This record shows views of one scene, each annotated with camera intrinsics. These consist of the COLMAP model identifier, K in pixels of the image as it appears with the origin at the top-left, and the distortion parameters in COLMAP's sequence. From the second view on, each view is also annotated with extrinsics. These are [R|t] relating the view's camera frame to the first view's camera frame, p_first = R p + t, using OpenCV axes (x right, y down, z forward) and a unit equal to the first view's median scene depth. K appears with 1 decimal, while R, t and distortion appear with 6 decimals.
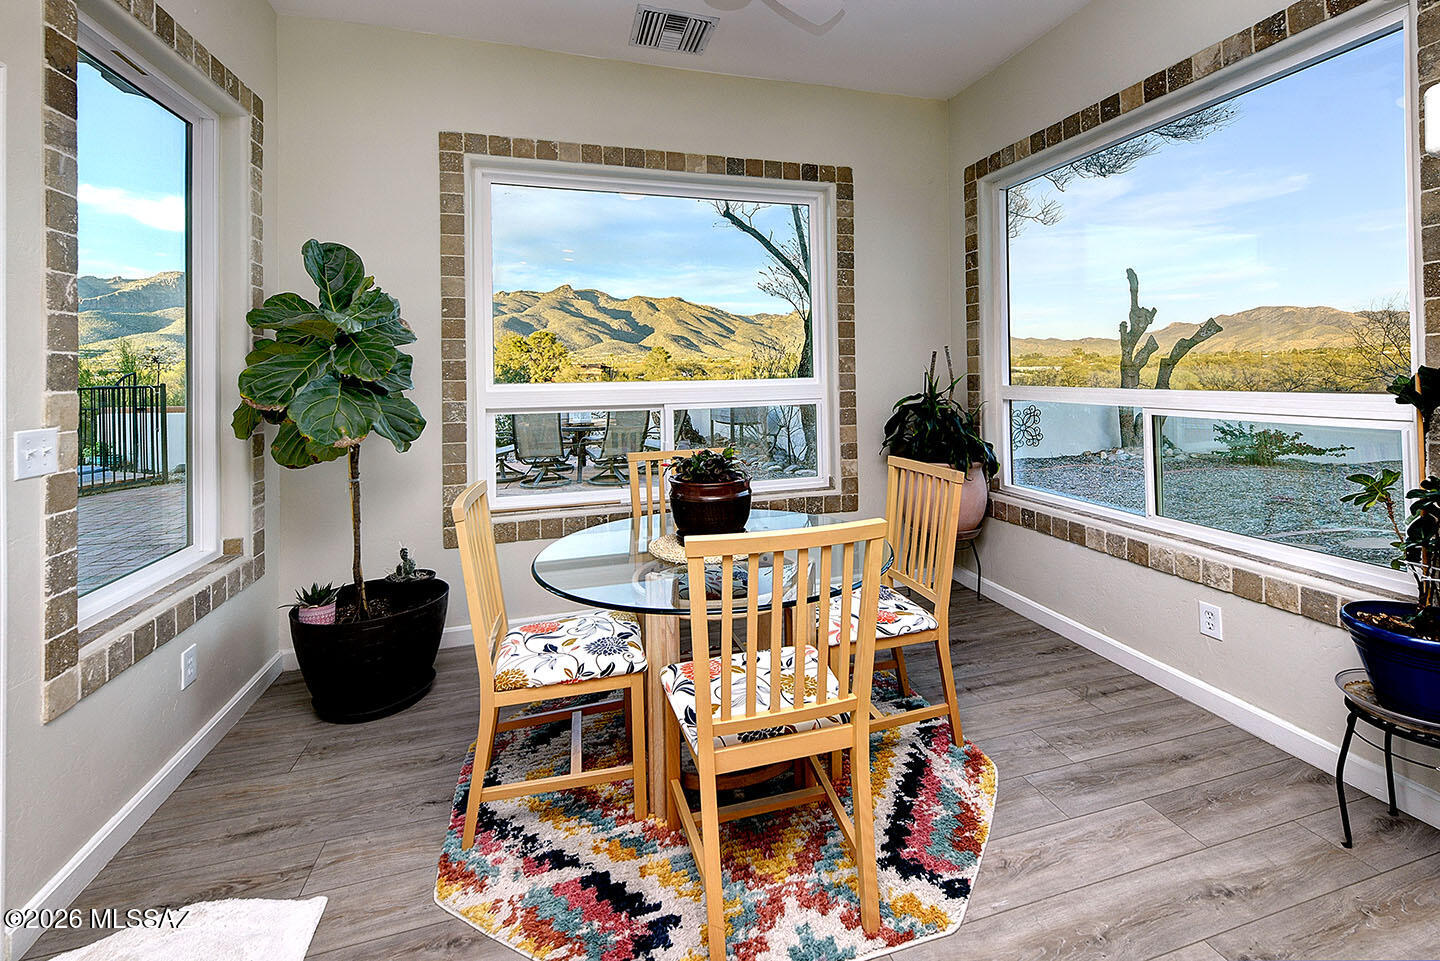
lens RADIAL K [[617.1, 0, 722.7], [0, 617.1, 369.8], [0, 0, 1]] dist [-0.001985, 0.000695]
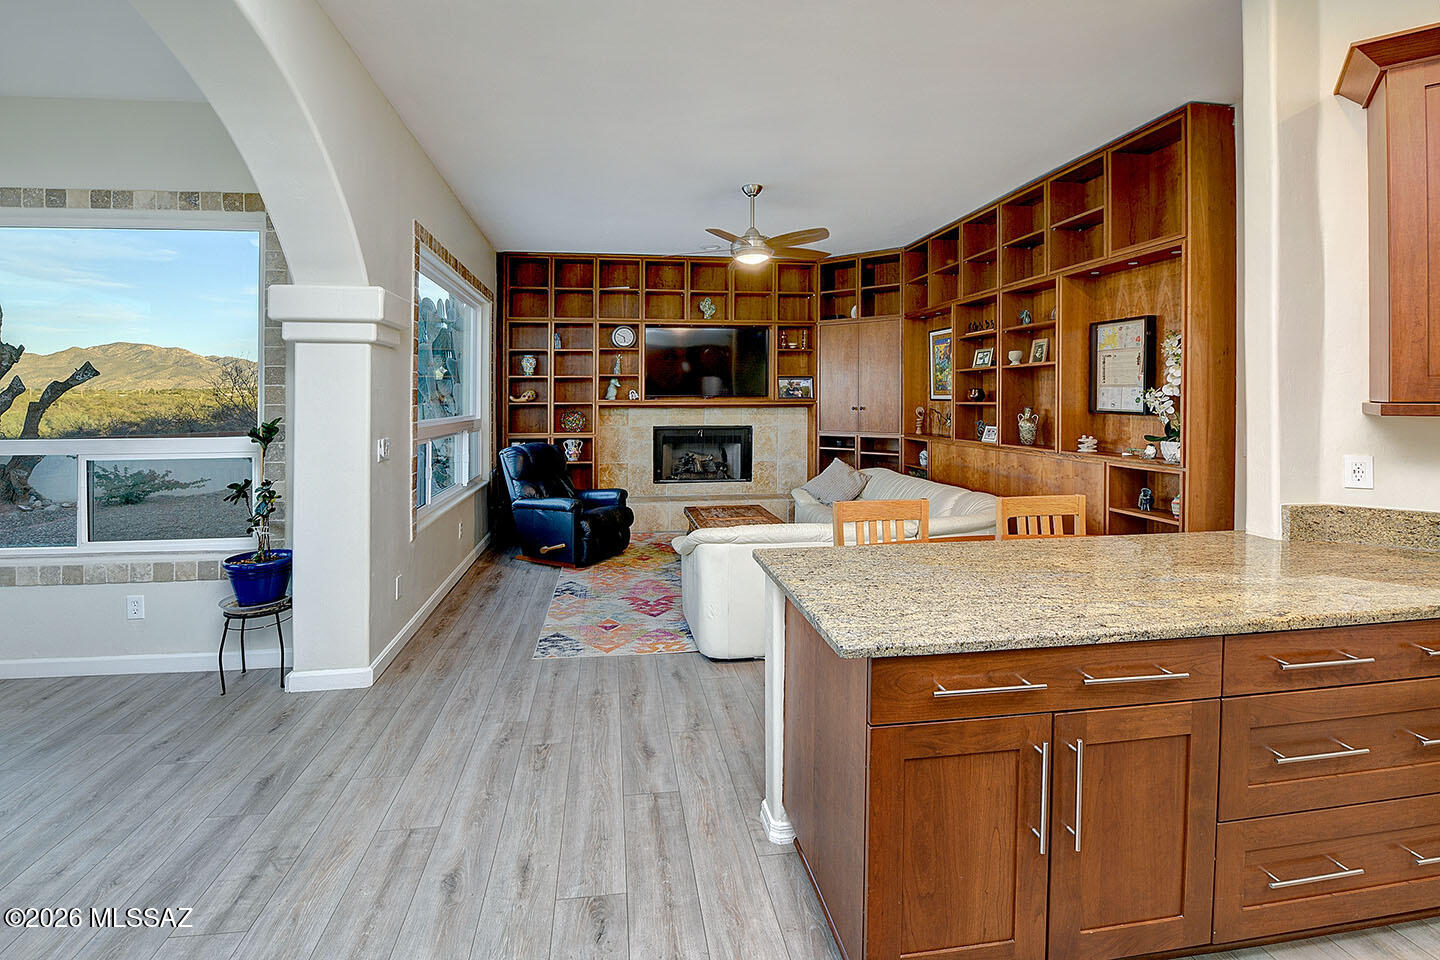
lens RADIAL K [[696.3, 0, 727.2], [0, 696.3, 383.4], [0, 0, 1]] dist [-0.004597, -0.001597]
pose [[0.123370, 0.036916, 0.991674, -0.404123], [-0.001591, 0.999314, -0.037003, -0.023889], [-0.992359, 0.002988, 0.123345, -0.338833]]
